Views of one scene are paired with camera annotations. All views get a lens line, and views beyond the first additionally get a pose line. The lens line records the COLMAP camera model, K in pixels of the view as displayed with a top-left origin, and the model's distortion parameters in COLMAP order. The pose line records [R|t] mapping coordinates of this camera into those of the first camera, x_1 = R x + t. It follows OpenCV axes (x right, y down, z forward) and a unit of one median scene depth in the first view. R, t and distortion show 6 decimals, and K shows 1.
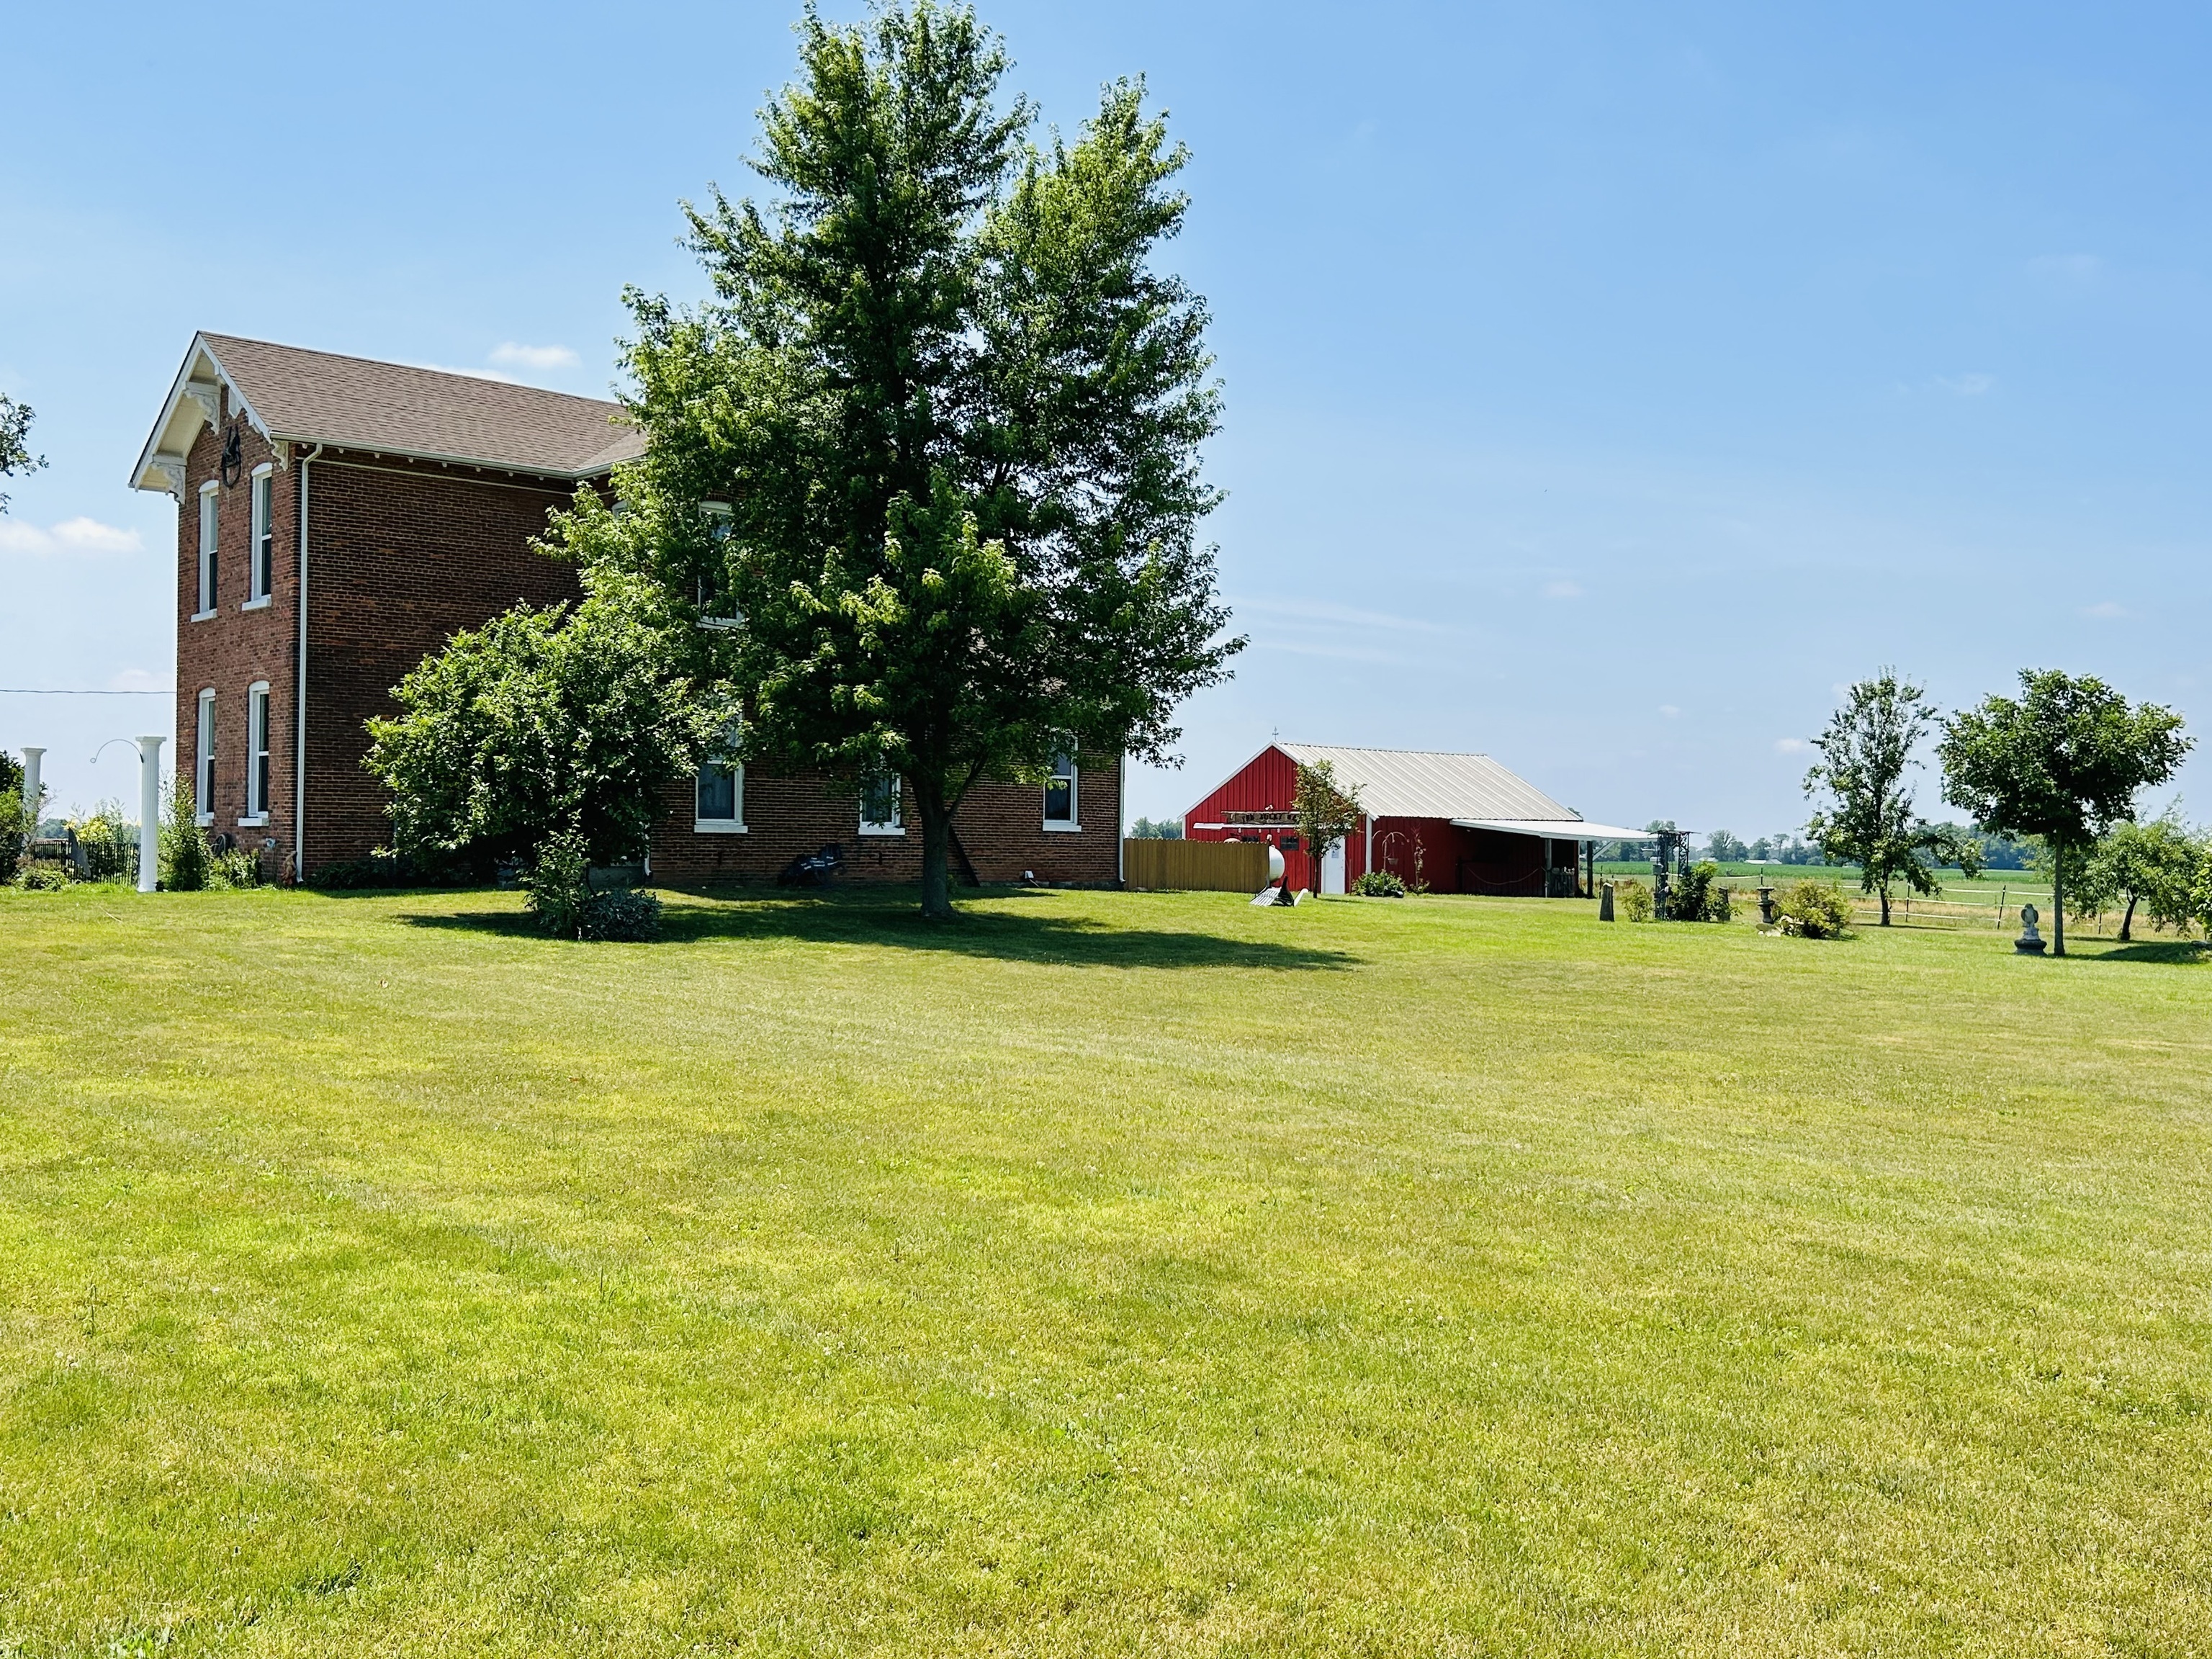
lens RADIAL K [[2092.5, 0, 1106.0], [0, 2092.5, 829.5], [0, 0, 1]] dist [-0.001133, -0.001482]
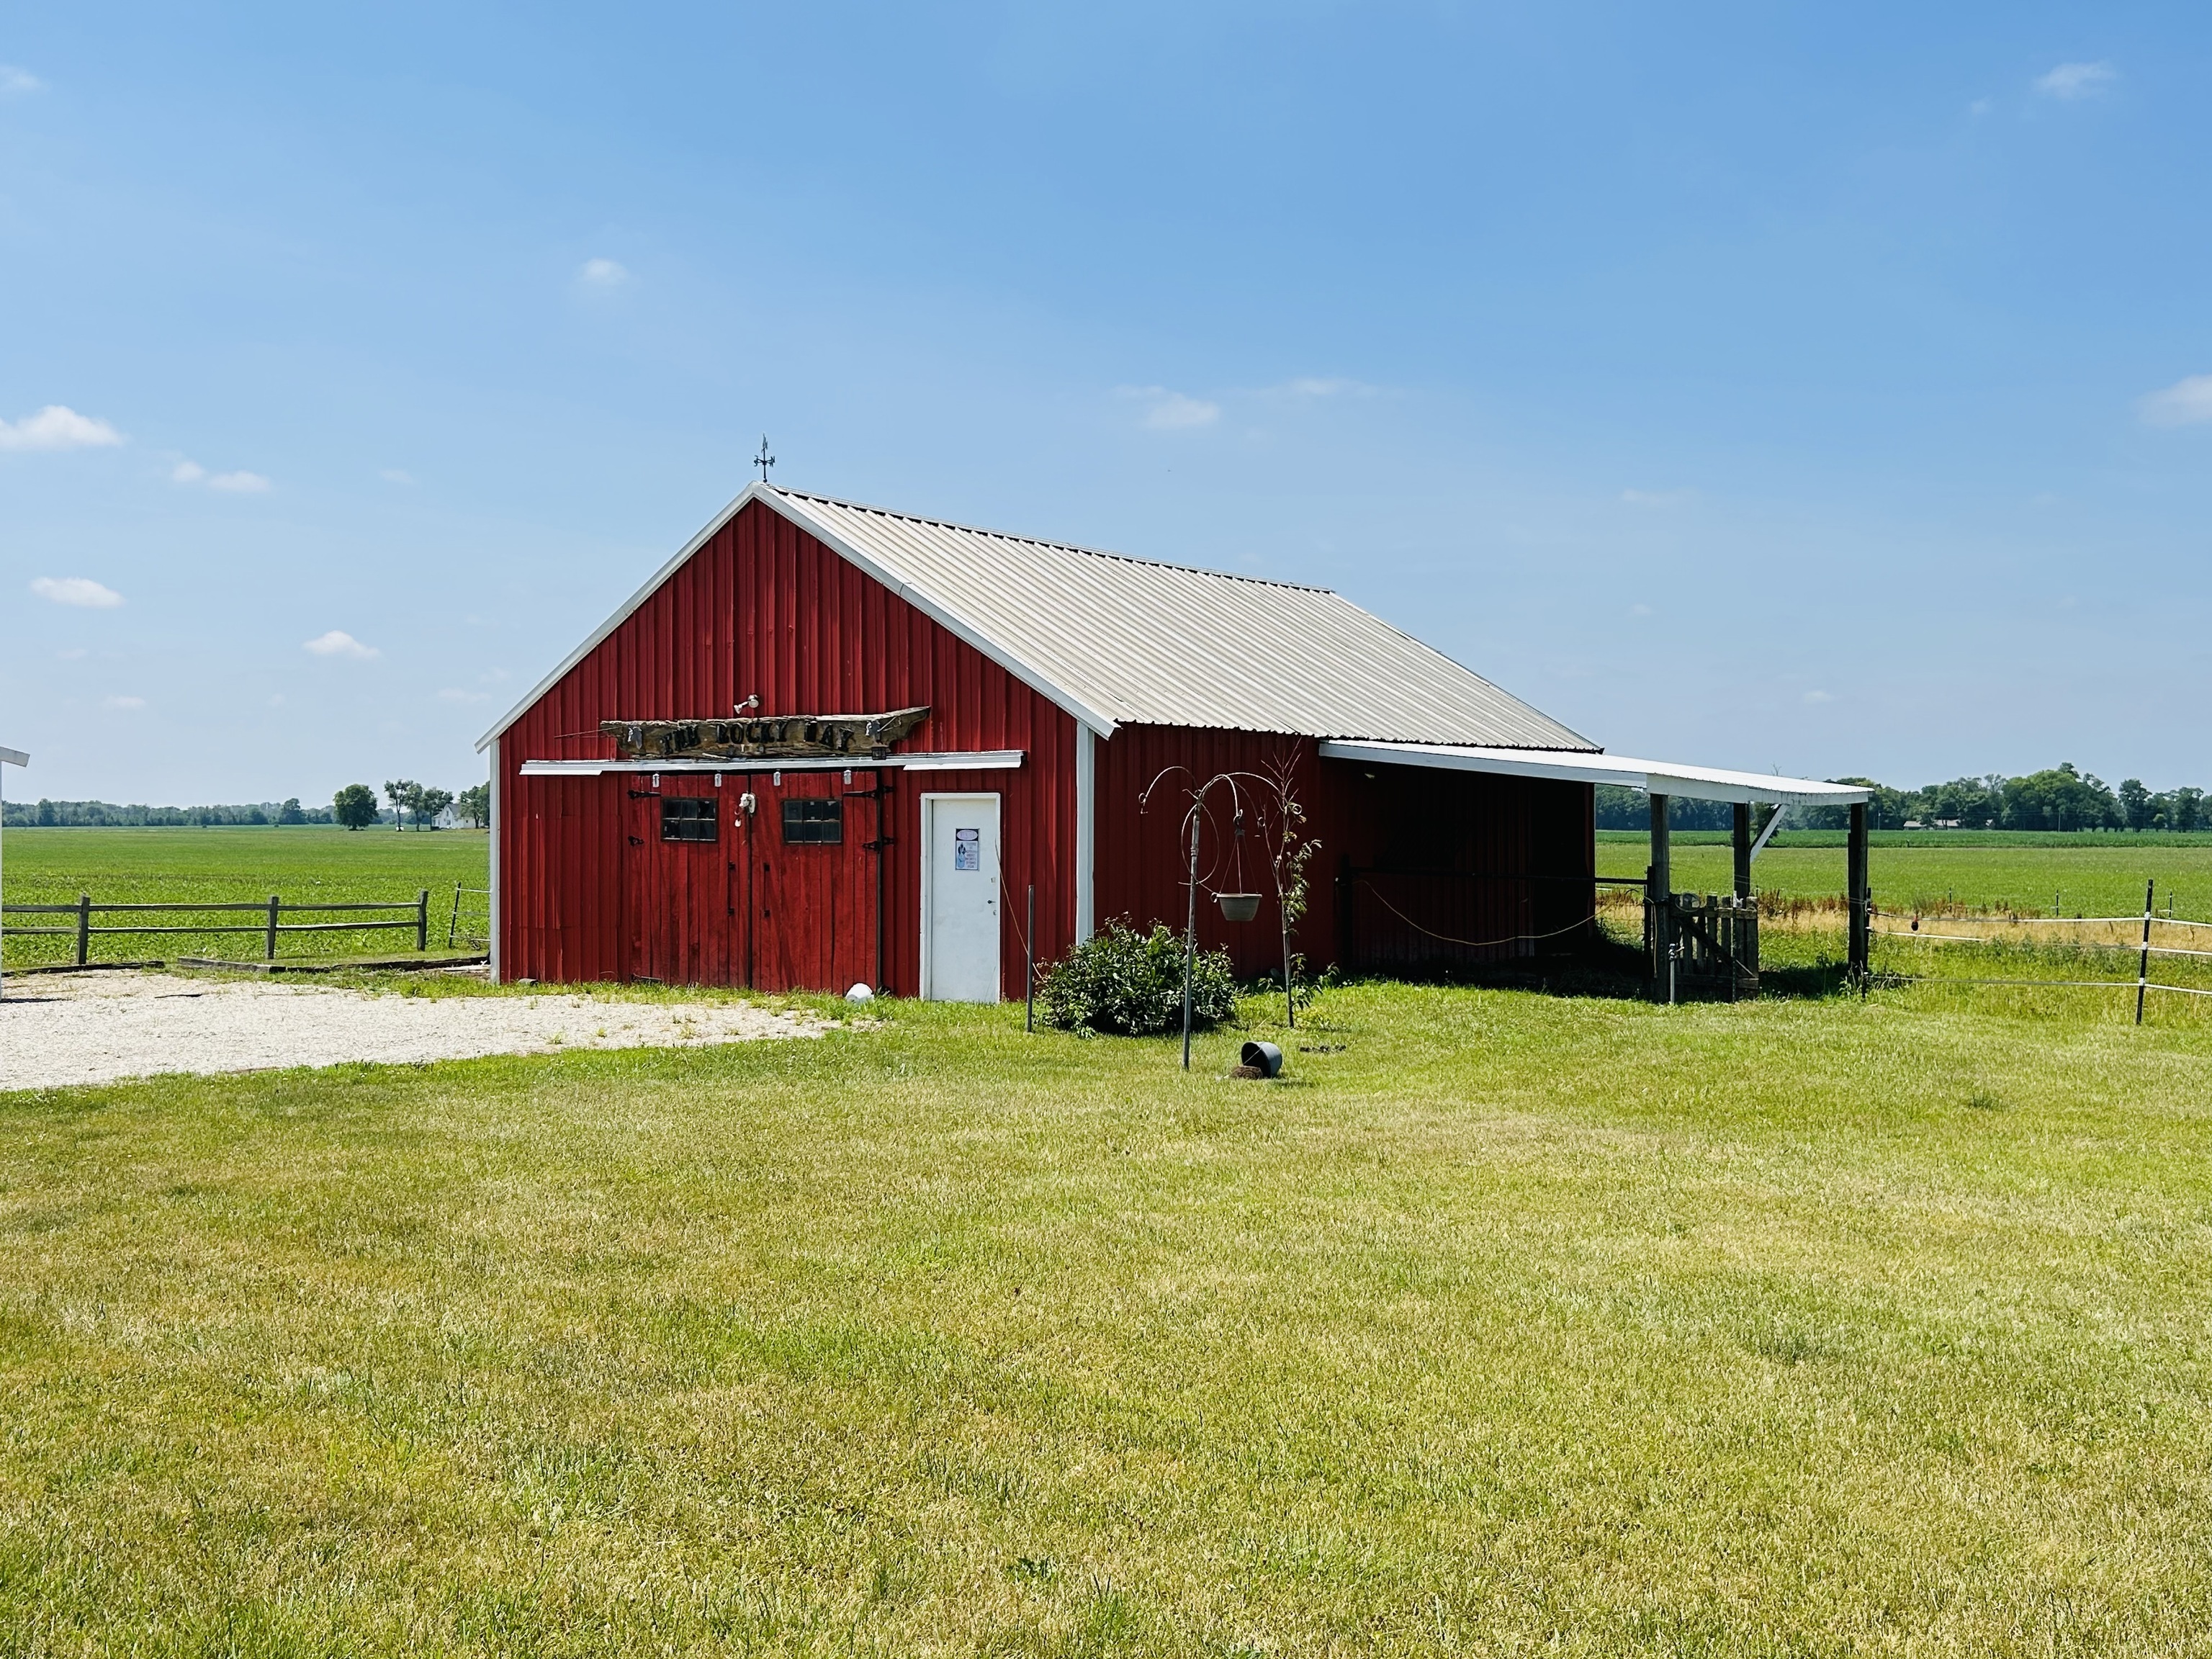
lens RADIAL K [[2092.5, 0, 1106.0], [0, 2092.5, 829.5], [0, 0, 1]] dist [-0.001133, -0.001482]
pose [[0.979679, -0.007563, 0.200431, 0.069826], [0.005980, 0.999946, 0.008501, 0.005890], [-0.200484, -0.007130, 0.979671, 0.705995]]
